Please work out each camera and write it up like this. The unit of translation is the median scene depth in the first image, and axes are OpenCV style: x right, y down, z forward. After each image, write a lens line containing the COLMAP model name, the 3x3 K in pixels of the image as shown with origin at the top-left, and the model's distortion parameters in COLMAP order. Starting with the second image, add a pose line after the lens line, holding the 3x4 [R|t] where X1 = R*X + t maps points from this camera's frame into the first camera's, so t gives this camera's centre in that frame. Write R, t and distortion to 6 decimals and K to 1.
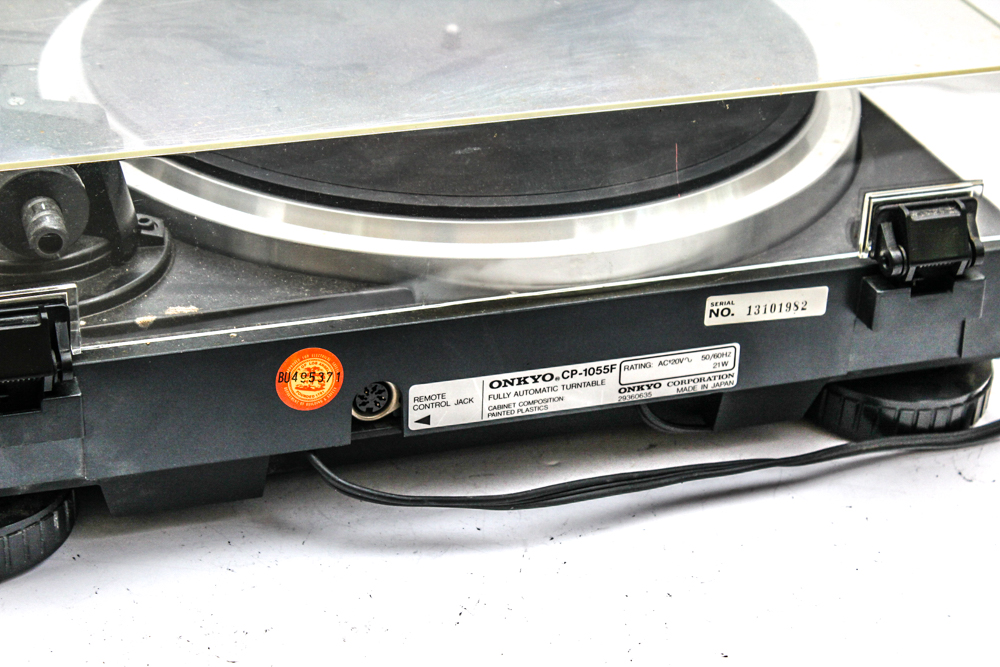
lens RADIAL K [[2331.2, 0, 498.4], [0, 2331.2, 329.9], [0, 0, 1]] dist [0.059200, 0.000000]
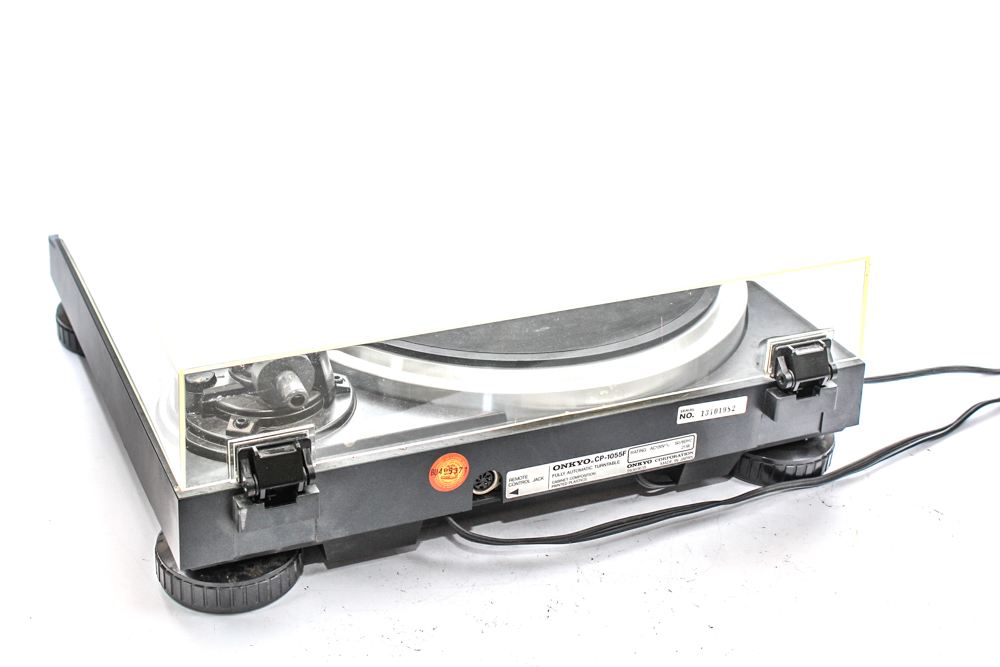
lens RADIAL K [[1542.2, 0, 487.3], [0, 1542.2, 334.5], [0, 0, 1]] dist [-0.023780, 0.000000]
pose [[0.995392, -0.044540, 0.084922, -0.133936], [0.046163, 0.998785, -0.017244, -0.052288], [-0.084051, 0.021085, 0.996238, -0.074542]]
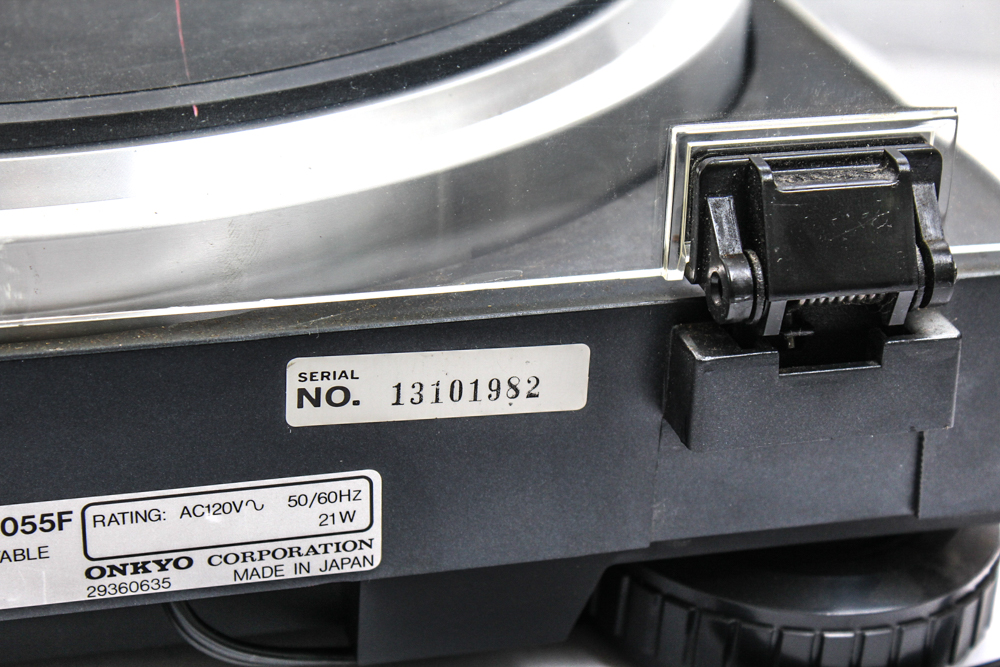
lens RADIAL K [[2331.2, 0, 500.8], [0, 2331.2, 336.1], [0, 0, 1]] dist [0.059200, 0.000000]
pose [[0.996759, 0.022579, -0.077208, 0.159457], [-0.026624, 0.998304, -0.051770, 0.002724], [0.075908, 0.053658, 0.995670, 0.571803]]
